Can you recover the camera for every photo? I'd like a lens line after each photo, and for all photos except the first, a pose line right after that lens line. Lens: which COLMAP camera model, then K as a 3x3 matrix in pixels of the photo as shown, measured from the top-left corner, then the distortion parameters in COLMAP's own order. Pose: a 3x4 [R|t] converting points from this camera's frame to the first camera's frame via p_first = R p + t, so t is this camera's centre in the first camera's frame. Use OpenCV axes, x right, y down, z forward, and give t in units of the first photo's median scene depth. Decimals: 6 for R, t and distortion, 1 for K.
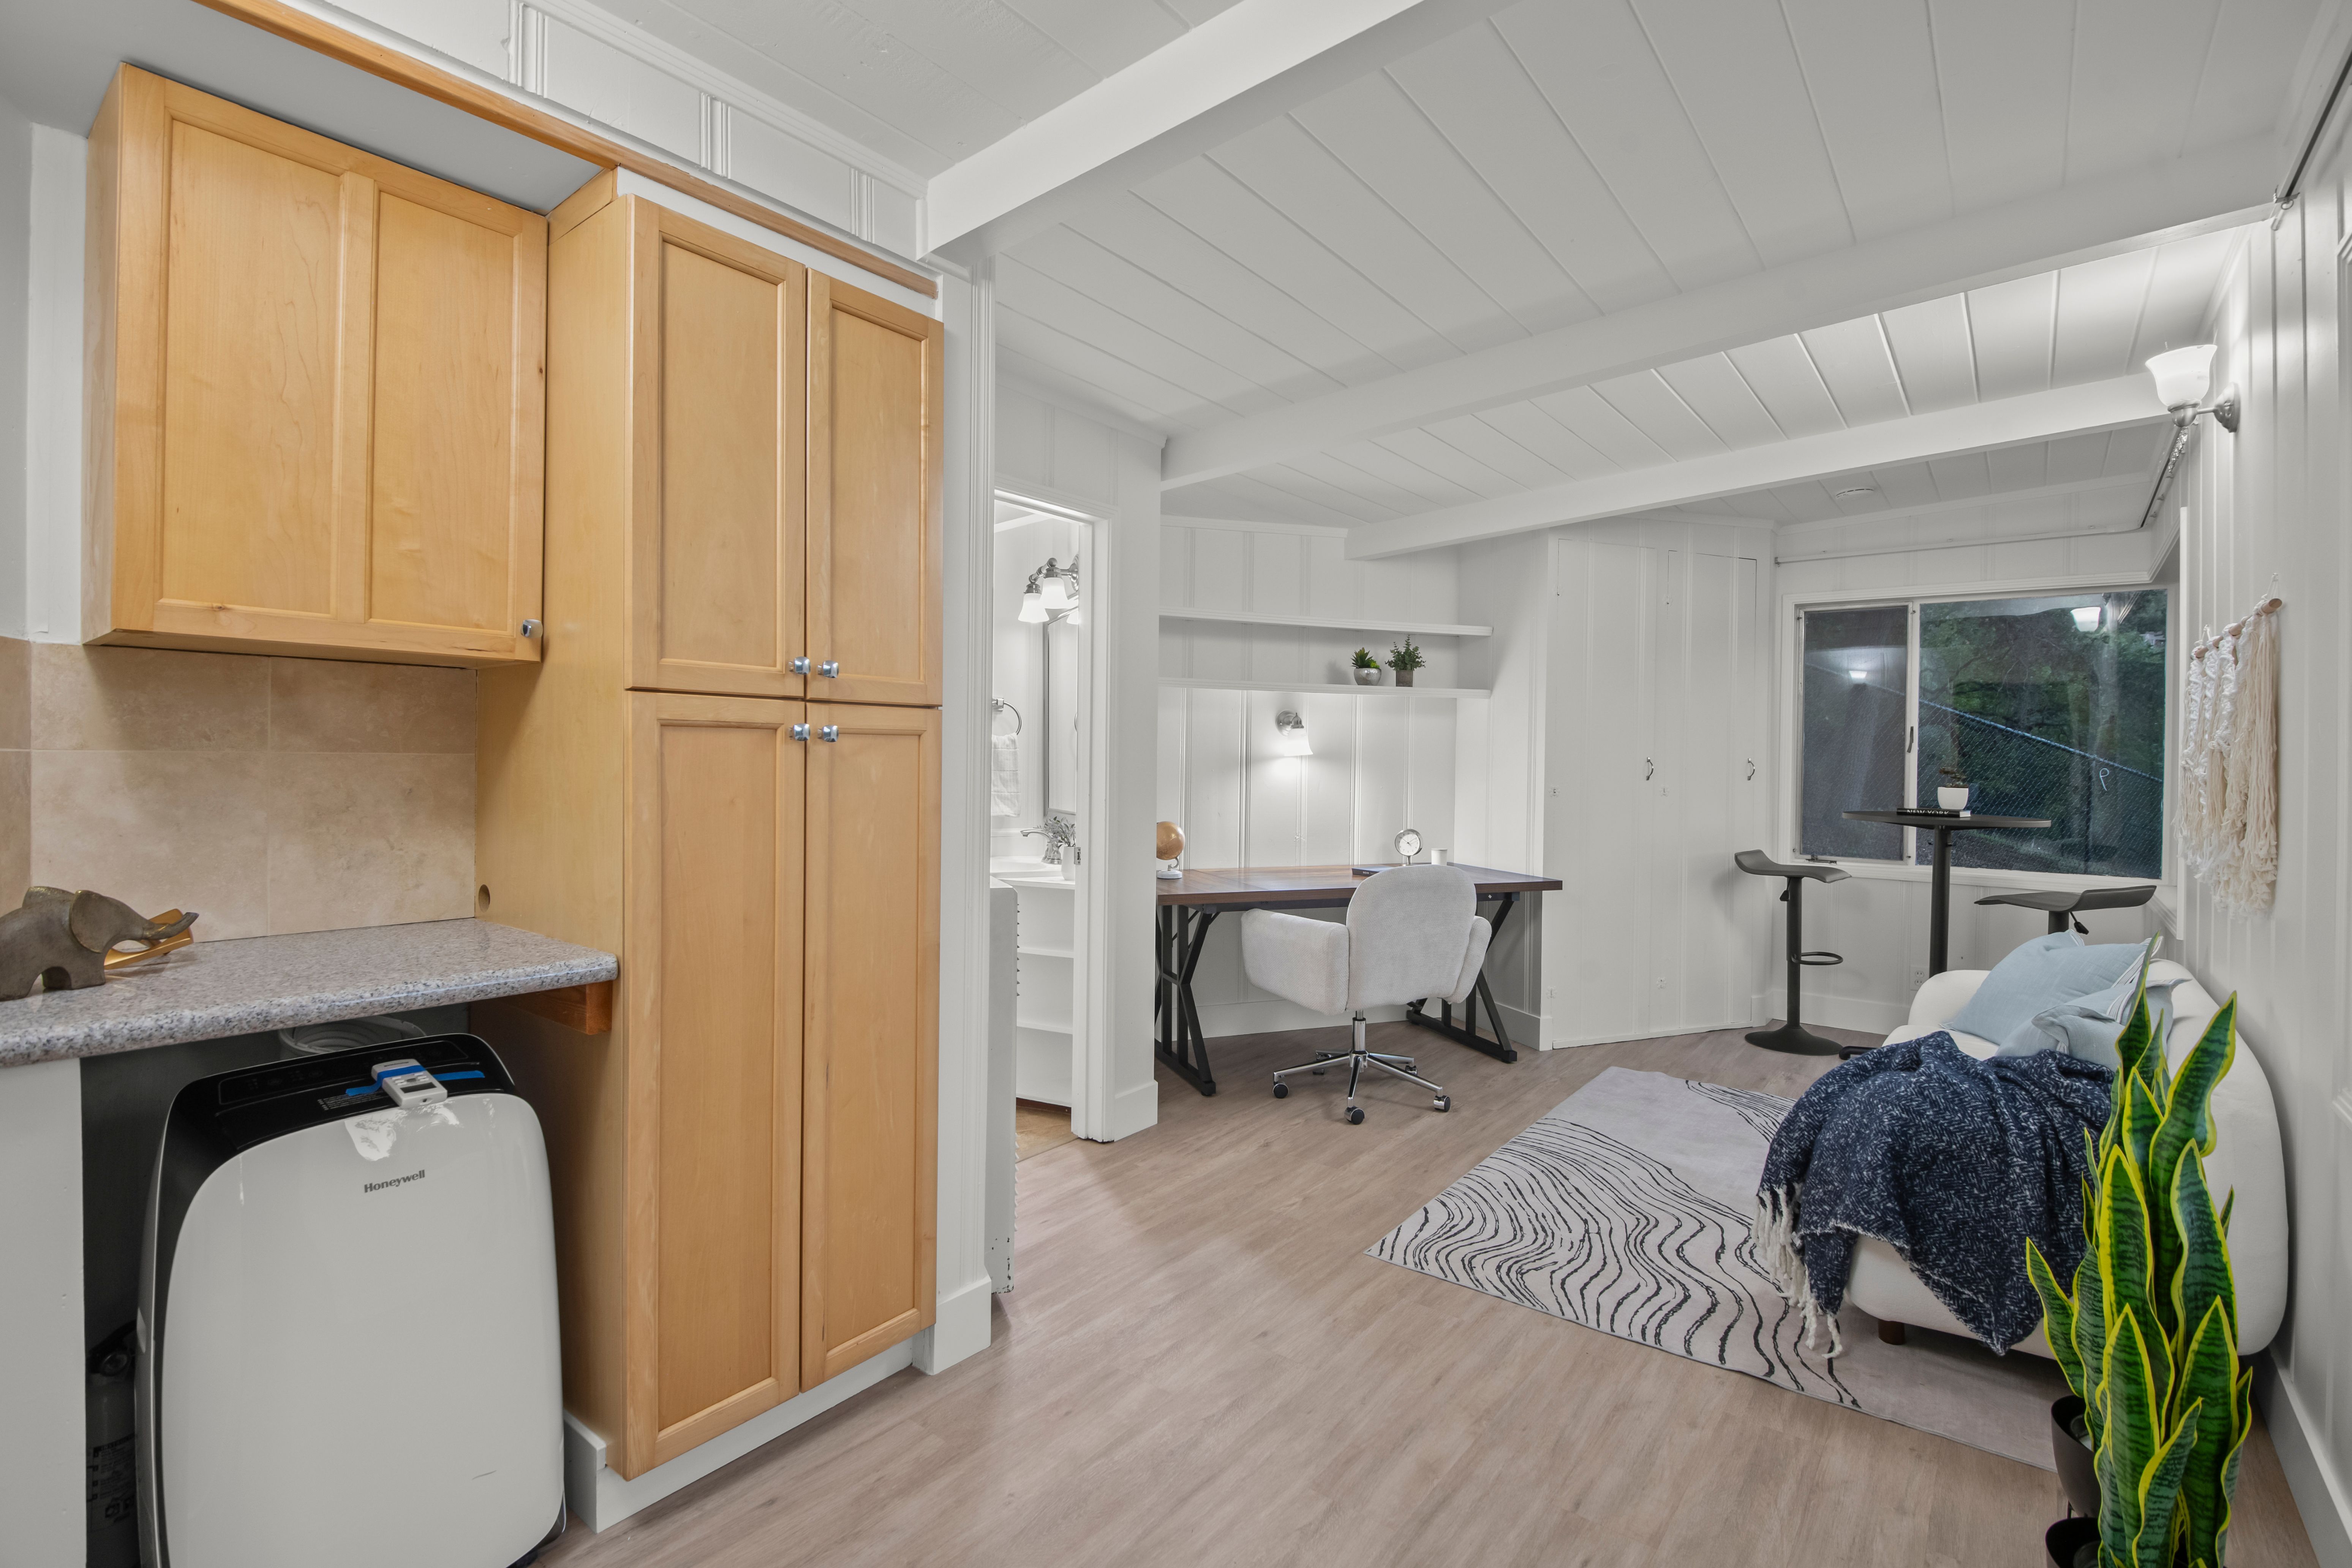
lens RADIAL K [[1075.2, 0, 1173.3], [0, 1075.2, 771.8], [0, 0, 1]] dist [-0.001495, -0.009430]
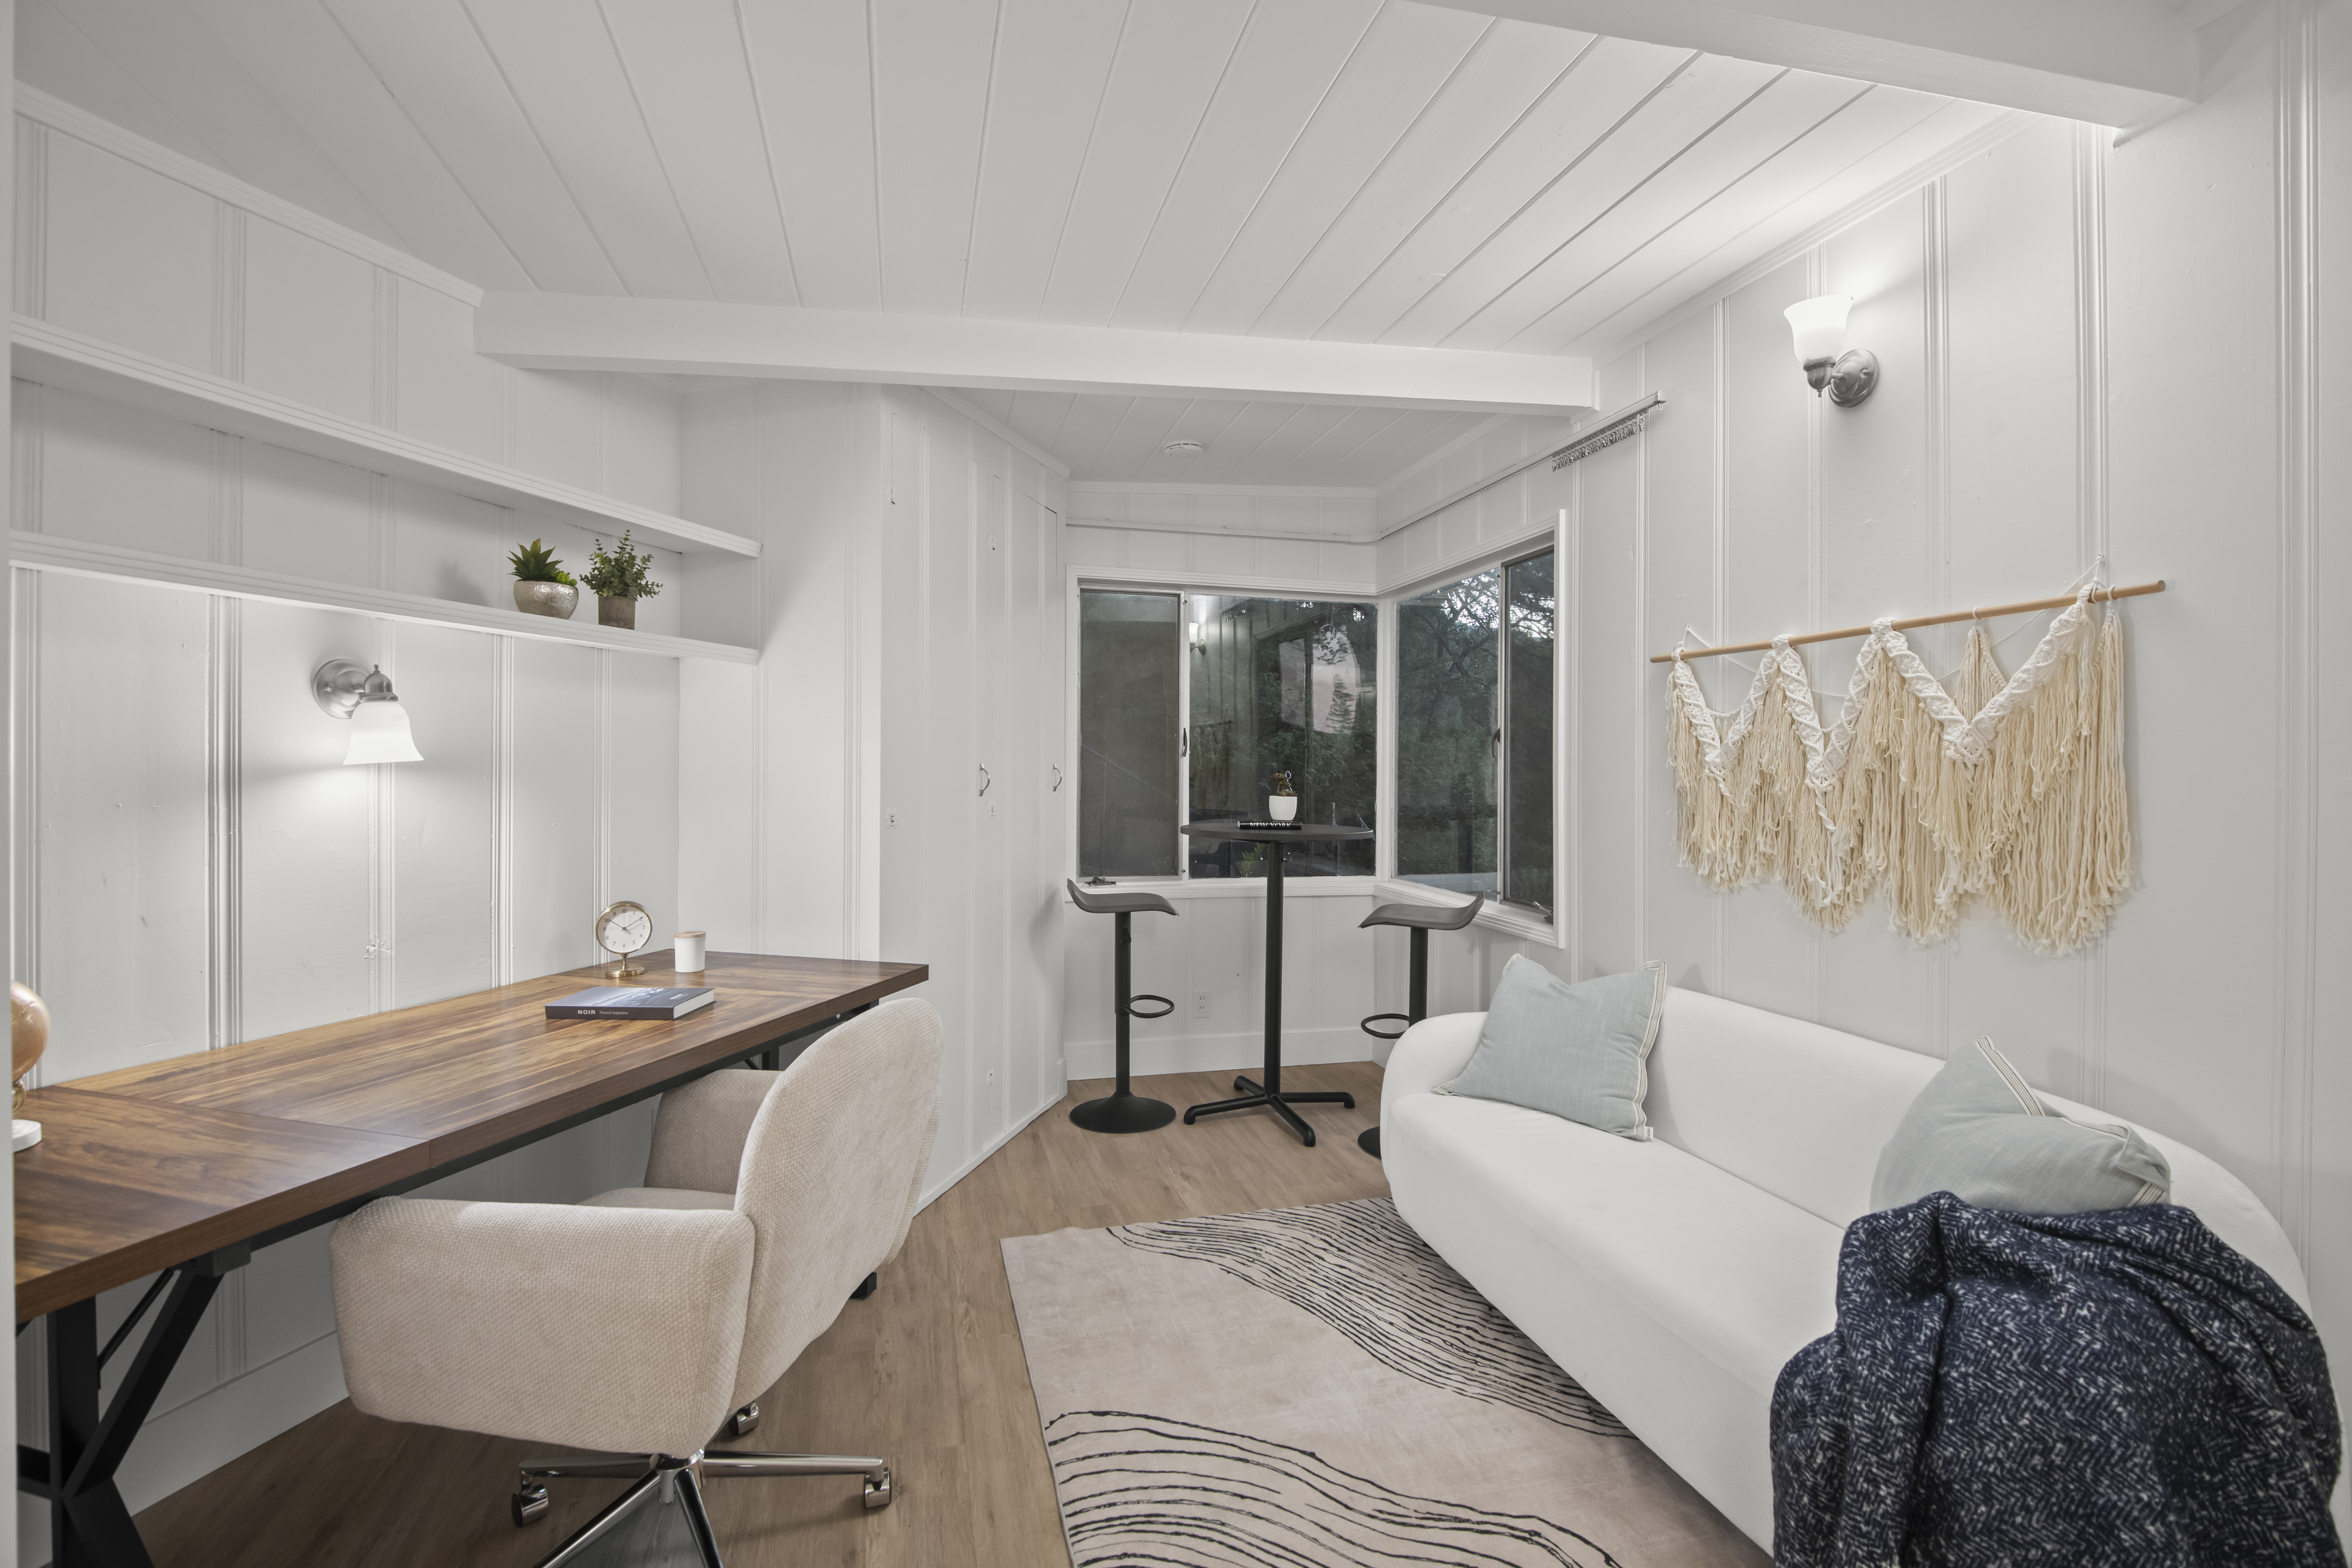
lens RADIAL K [[1075.2, 0, 1207.5], [0, 1075.2, 780.4], [0, 0, 1]] dist [-0.001495, -0.009430]
pose [[0.594241, -0.017667, 0.804093, -0.033263], [0.010117, 0.999844, 0.014491, -0.011024], [-0.804223, -0.000476, 0.594327, 0.472497]]
